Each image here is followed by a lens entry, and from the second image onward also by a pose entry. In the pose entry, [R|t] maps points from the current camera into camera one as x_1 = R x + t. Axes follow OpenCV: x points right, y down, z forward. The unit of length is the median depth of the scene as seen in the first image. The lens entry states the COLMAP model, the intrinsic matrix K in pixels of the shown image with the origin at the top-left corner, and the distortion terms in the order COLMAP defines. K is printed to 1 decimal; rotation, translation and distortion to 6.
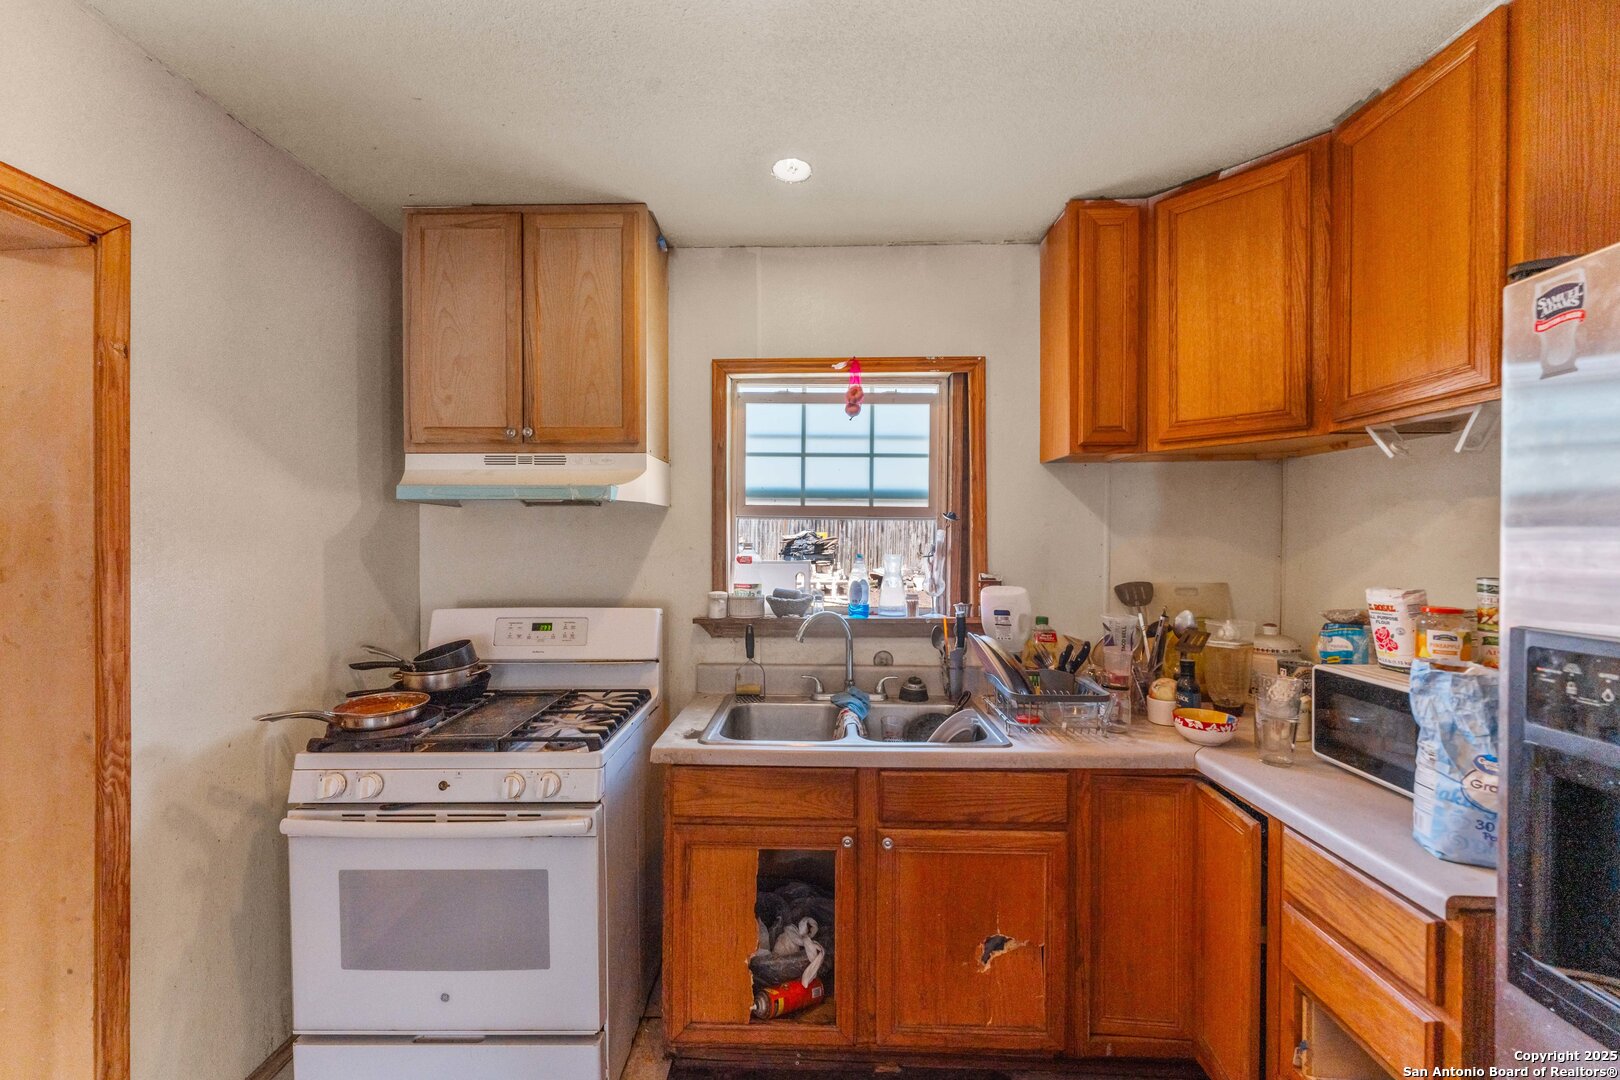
lens RADIAL K [[670.9, 0, 806.3], [0, 670.9, 540.1], [0, 0, 1]] dist [-0.000939, 0.000128]
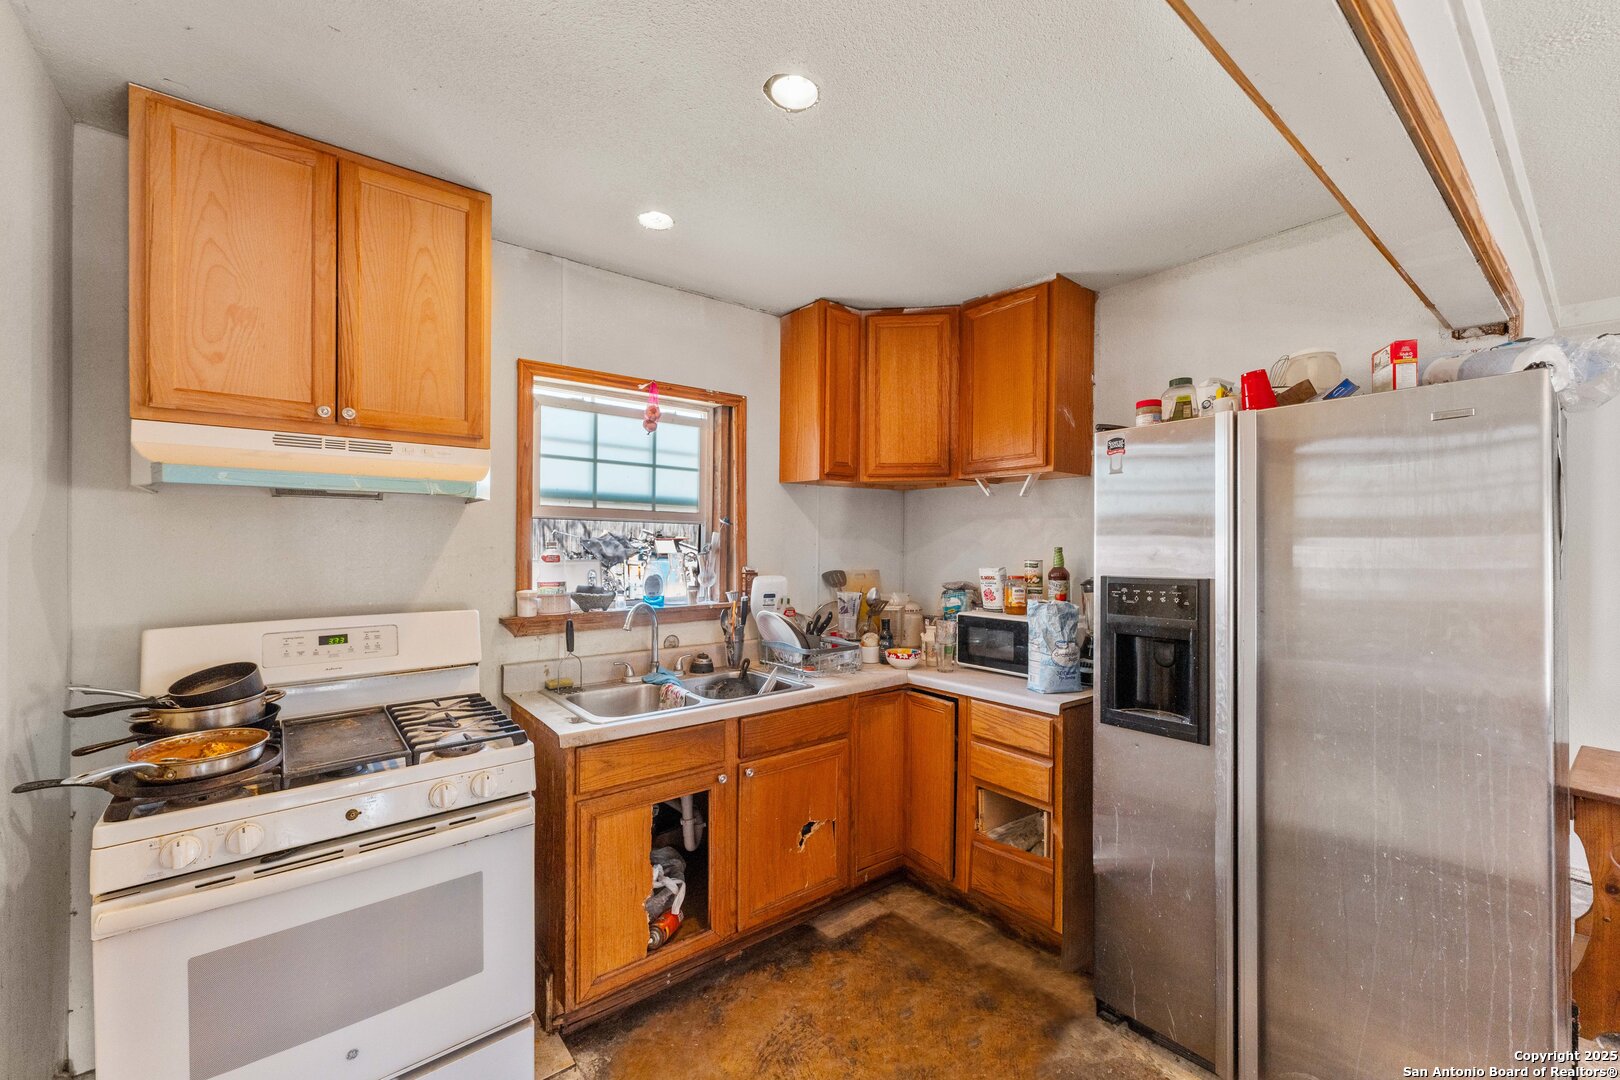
lens RADIAL K [[670.9, 0, 828.0], [0, 670.9, 544.1], [0, 0, 1]] dist [-0.000939, 0.000128]
pose [[0.746719, 0.001073, 0.665139, -0.538146], [-0.001756, 0.999998, 0.000359, 0.006797], [-0.665137, -0.001437, 0.746720, -0.061924]]
